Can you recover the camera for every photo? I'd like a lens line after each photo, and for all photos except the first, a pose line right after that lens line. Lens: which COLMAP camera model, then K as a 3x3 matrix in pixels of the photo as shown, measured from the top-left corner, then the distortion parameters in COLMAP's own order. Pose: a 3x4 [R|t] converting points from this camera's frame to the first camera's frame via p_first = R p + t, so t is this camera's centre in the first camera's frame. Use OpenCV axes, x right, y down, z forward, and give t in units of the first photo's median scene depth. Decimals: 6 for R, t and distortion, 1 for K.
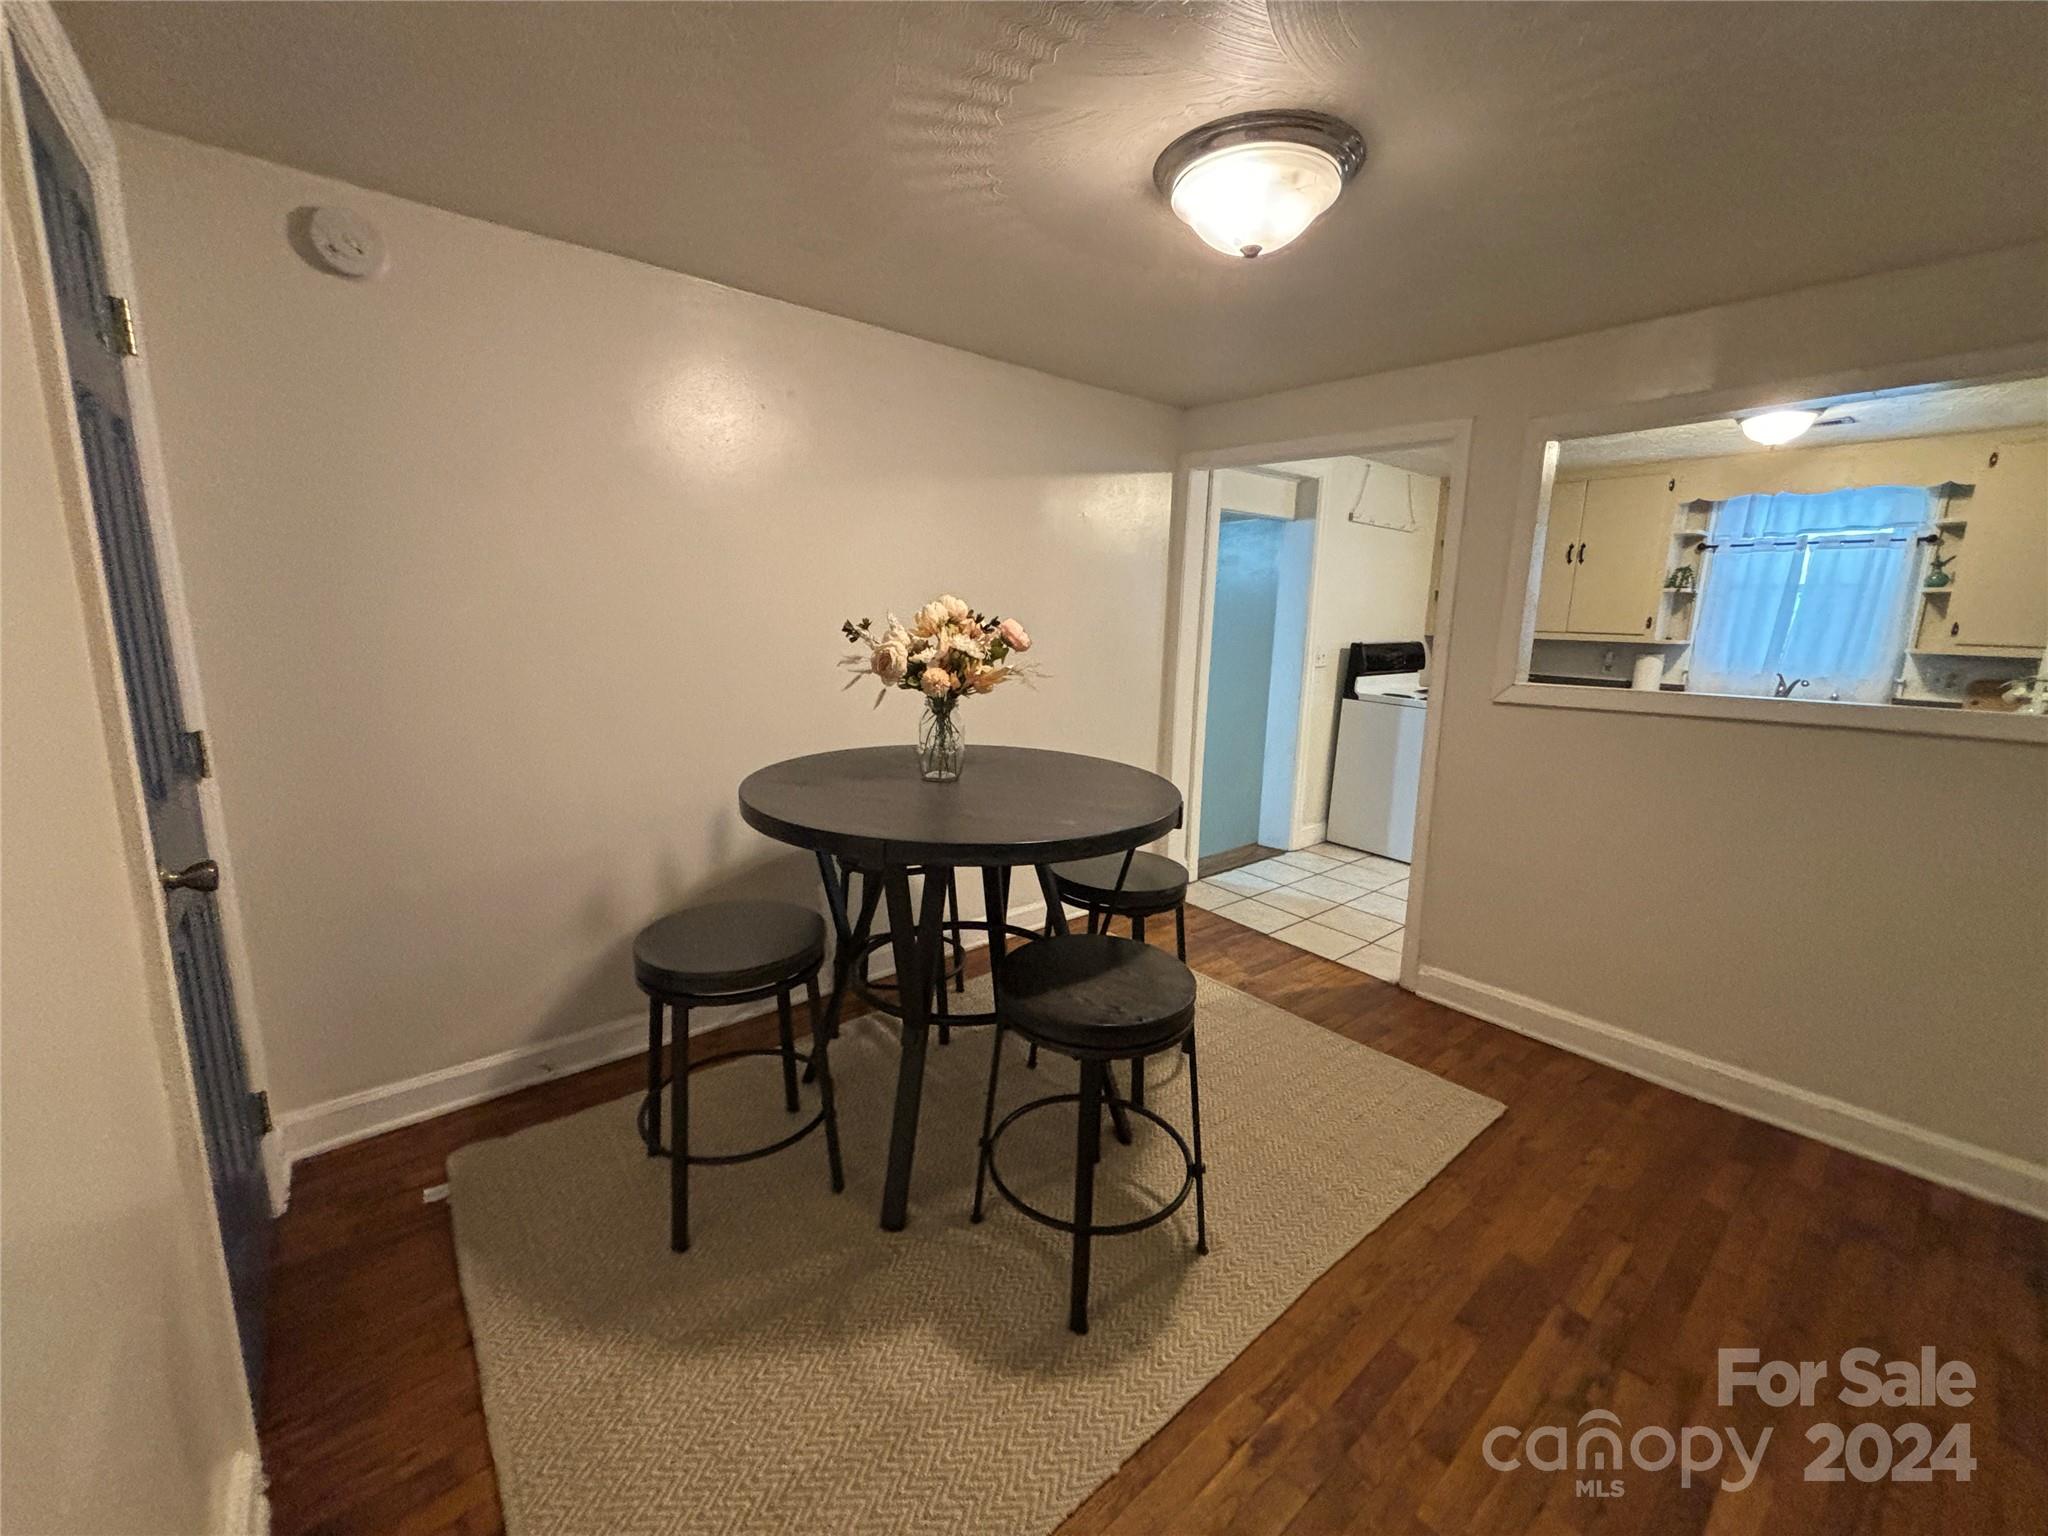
lens RADIAL K [[828.2, 0, 1020.5], [0, 828.2, 767.2], [0, 0, 1]] dist [0.002857, -0.001515]
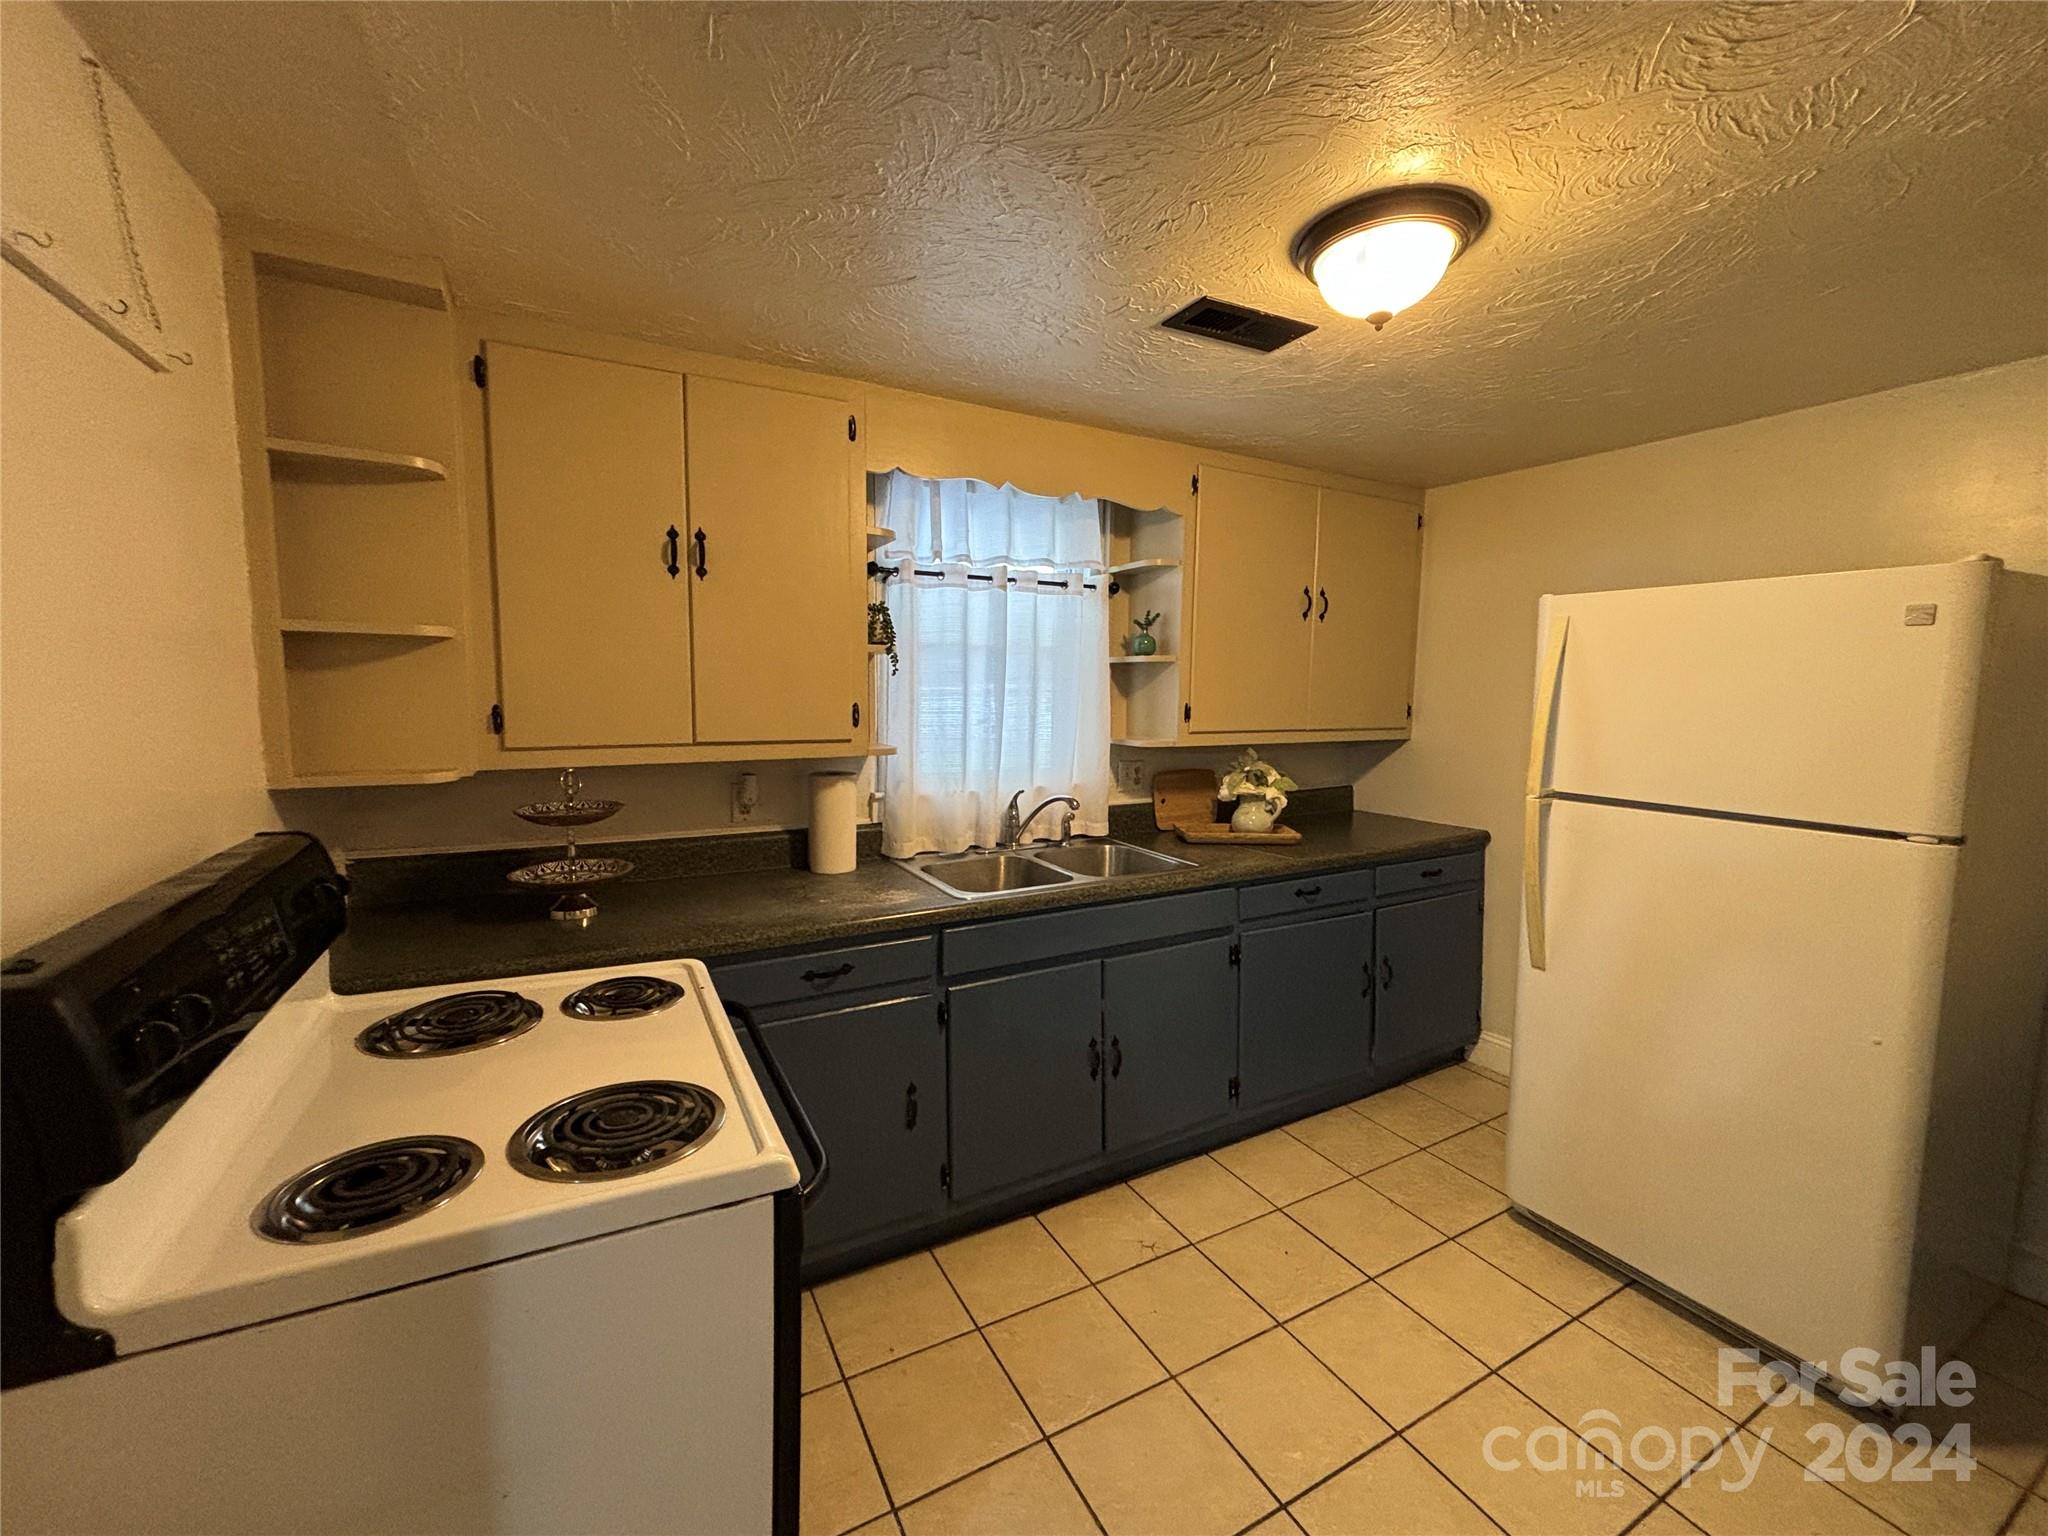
lens RADIAL K [[828.2, 0, 1024.3], [0, 828.2, 768.1], [0, 0, 1]] dist [0.002857, -0.001515]
pose [[0.203068, -0.112367, 0.972696, 0.343871], [0.181147, 0.980557, 0.075457, -0.178986], [-0.962263, 0.160878, 0.219474, 0.887148]]
